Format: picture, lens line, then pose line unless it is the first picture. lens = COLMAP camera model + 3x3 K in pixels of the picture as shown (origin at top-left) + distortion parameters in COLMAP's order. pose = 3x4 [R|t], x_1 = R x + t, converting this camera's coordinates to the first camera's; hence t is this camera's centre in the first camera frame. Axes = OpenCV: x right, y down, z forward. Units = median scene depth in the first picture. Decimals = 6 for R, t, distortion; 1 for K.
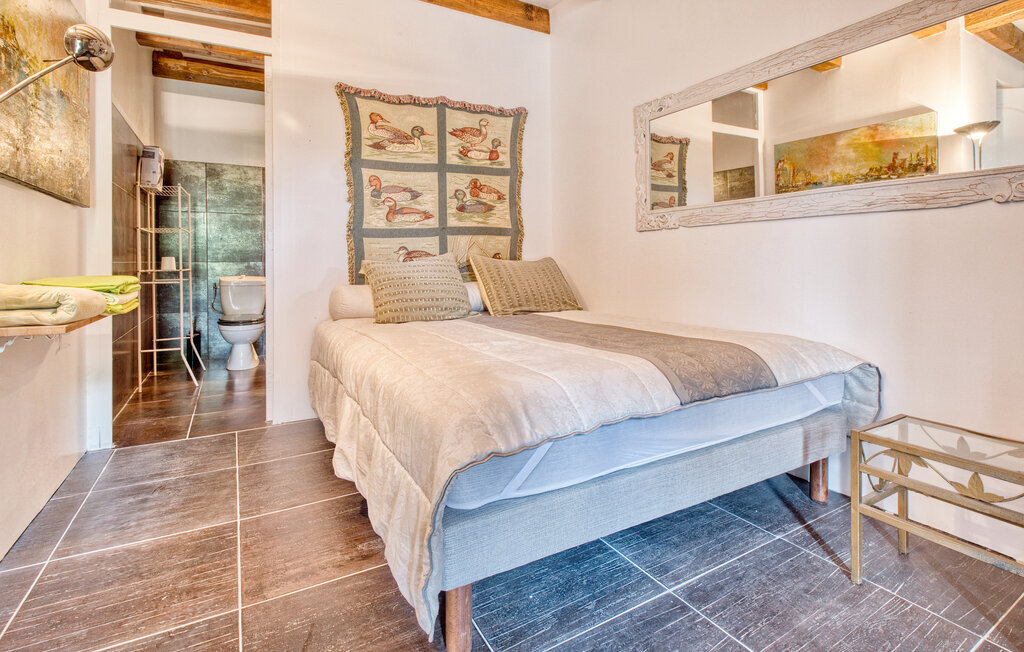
lens RADIAL K [[486.3, 0, 512.0], [0, 486.3, 268.7], [0, 0, 1]] dist [0.000163, -0.011209]
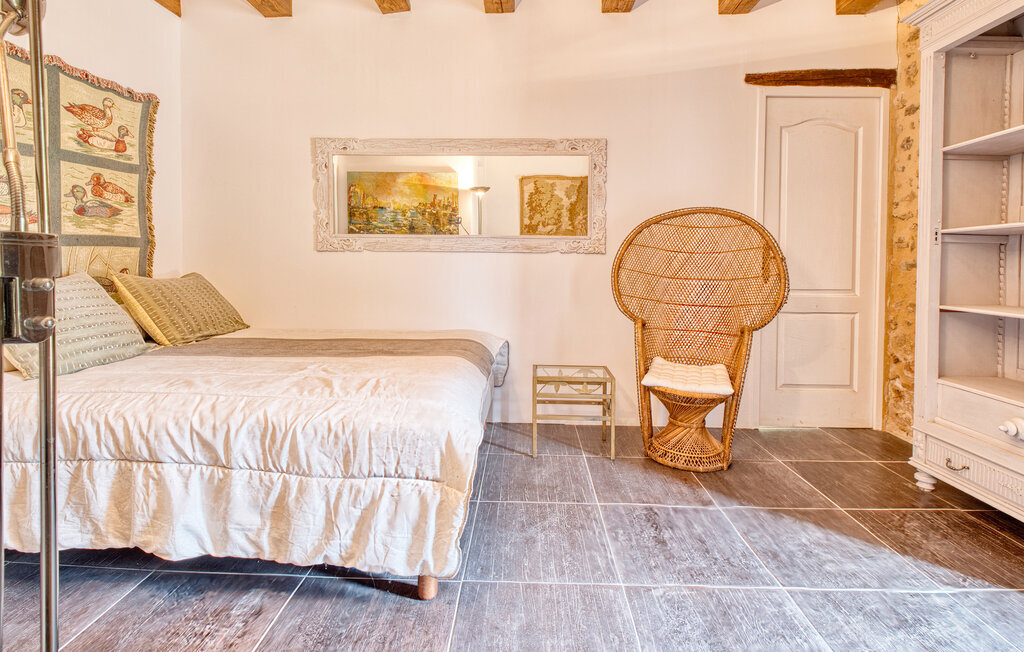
lens RADIAL K [[497.0, 0, 511.7], [0, 497.0, 264.4], [0, 0, 1]] dist [0.010534, -0.011541]
pose [[0.529663, -0.001737, 0.848206, -0.395126], [-0.000787, 0.999996, 0.002539, -0.042020], [-0.848208, -0.002012, 0.529660, 0.021900]]
